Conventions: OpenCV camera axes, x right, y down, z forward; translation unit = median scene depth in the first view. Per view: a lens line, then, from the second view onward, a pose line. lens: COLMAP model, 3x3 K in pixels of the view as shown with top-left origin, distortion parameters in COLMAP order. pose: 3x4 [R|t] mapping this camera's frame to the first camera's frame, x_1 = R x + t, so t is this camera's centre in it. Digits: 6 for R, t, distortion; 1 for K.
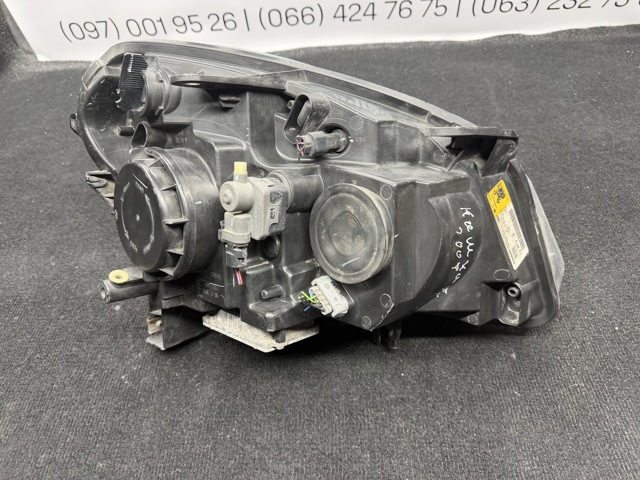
lens RADIAL K [[460.8, 0, 318.0], [0, 460.8, 247.4], [0, 0, 1]] dist [0.007626, -0.036687]
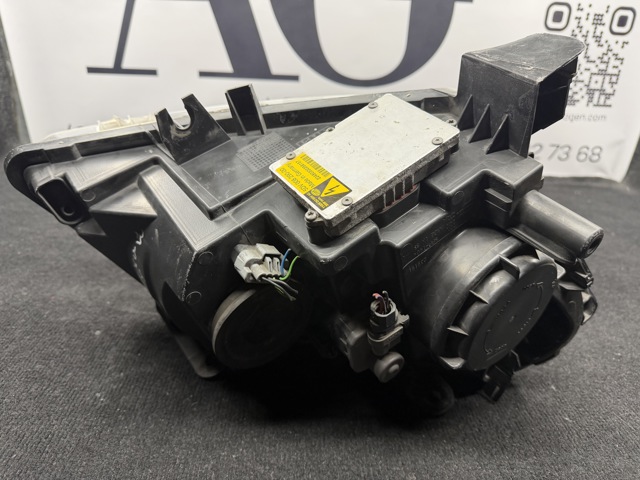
lens RADIAL K [[460.8, 0, 322.0], [0, 460.8, 248.6], [0, 0, 1]] dist [0.007626, -0.036687]
pose [[0.990884, 0.081009, 0.107641, -0.104706], [-0.030660, 0.913644, -0.405358, 0.262871], [-0.131183, 0.398363, 0.907799, 0.089605]]
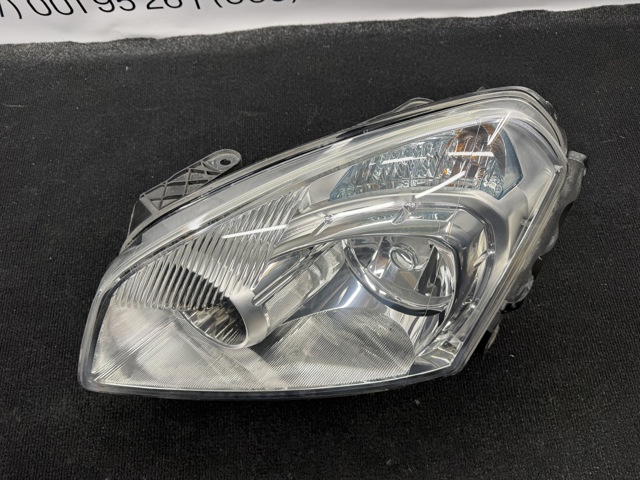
lens RADIAL K [[460.8, 0, 320.8], [0, 460.8, 238.5], [0, 0, 1]] dist [0.007626, -0.036687]
pose [[0.995364, -0.053190, 0.080137, -0.045098], [0.023262, 0.941568, 0.336020, -0.514956], [-0.093327, -0.332598, 0.938440, 0.213591]]
